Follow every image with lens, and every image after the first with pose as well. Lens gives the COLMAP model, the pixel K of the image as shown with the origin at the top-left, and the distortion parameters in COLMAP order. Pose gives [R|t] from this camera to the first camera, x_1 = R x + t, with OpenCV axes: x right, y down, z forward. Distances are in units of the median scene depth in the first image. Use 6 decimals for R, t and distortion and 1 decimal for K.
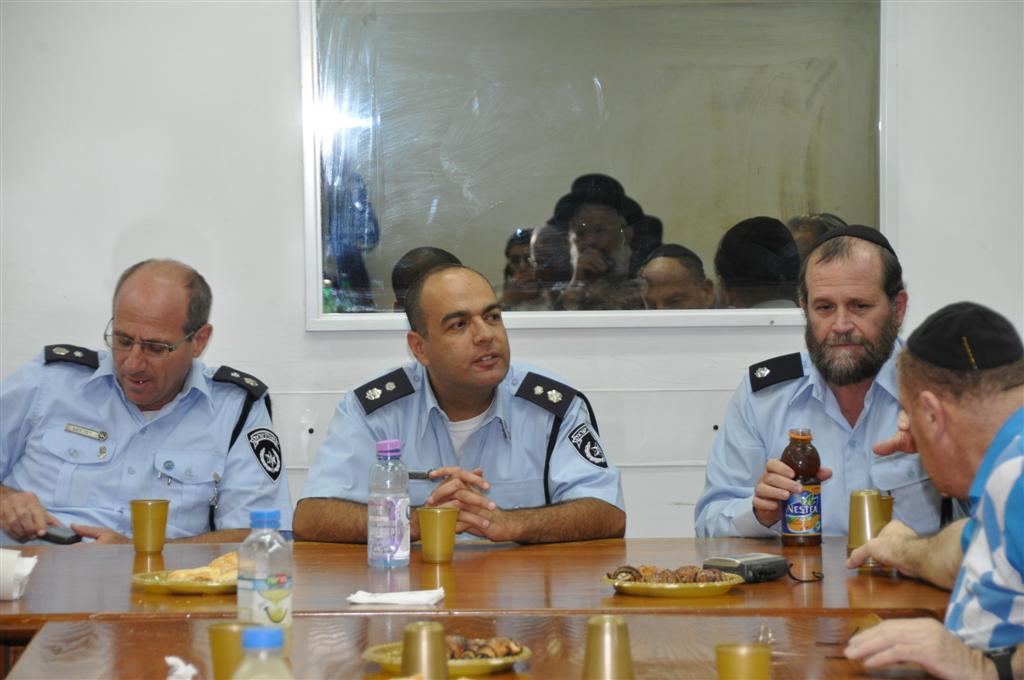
lens RADIAL K [[4082.0, 0, 512.0], [0, 4082.0, 340.0], [0, 0, 1]] dist [1.847592, 0.044096]
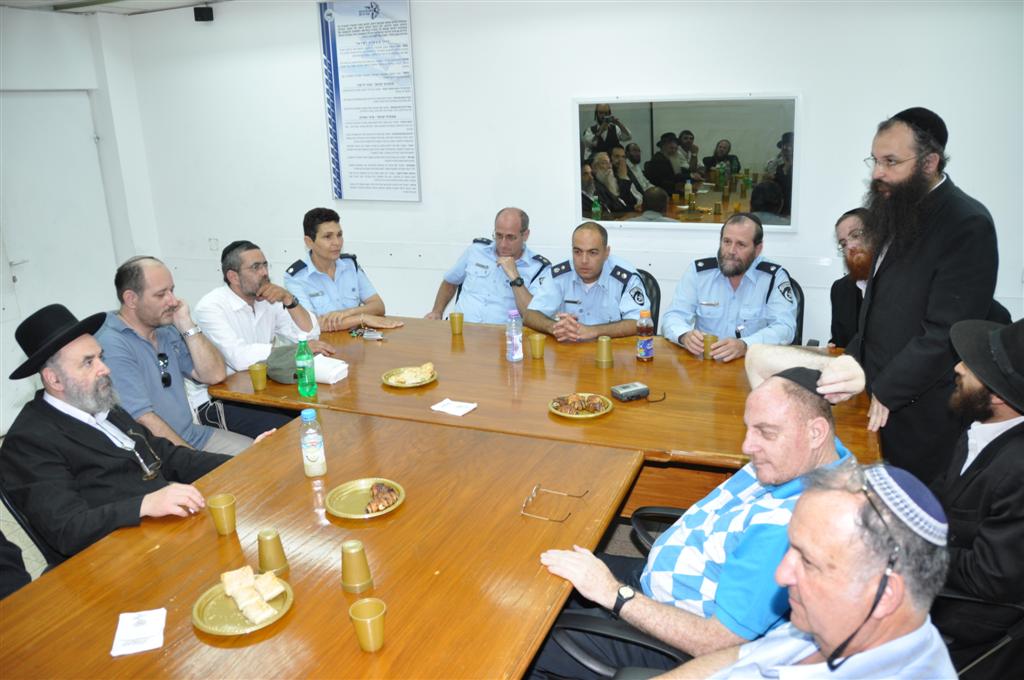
lens RADIAL K [[810.7, 0, 512.0], [0, 810.7, 340.0], [0, 0, 1]] dist [-0.149685, 0.108586]
pose [[0.910392, 0.090219, -0.403791, 0.152080], [0.014251, 0.968520, 0.248528, -0.071191], [0.413501, -0.232012, 0.880447, 0.536053]]
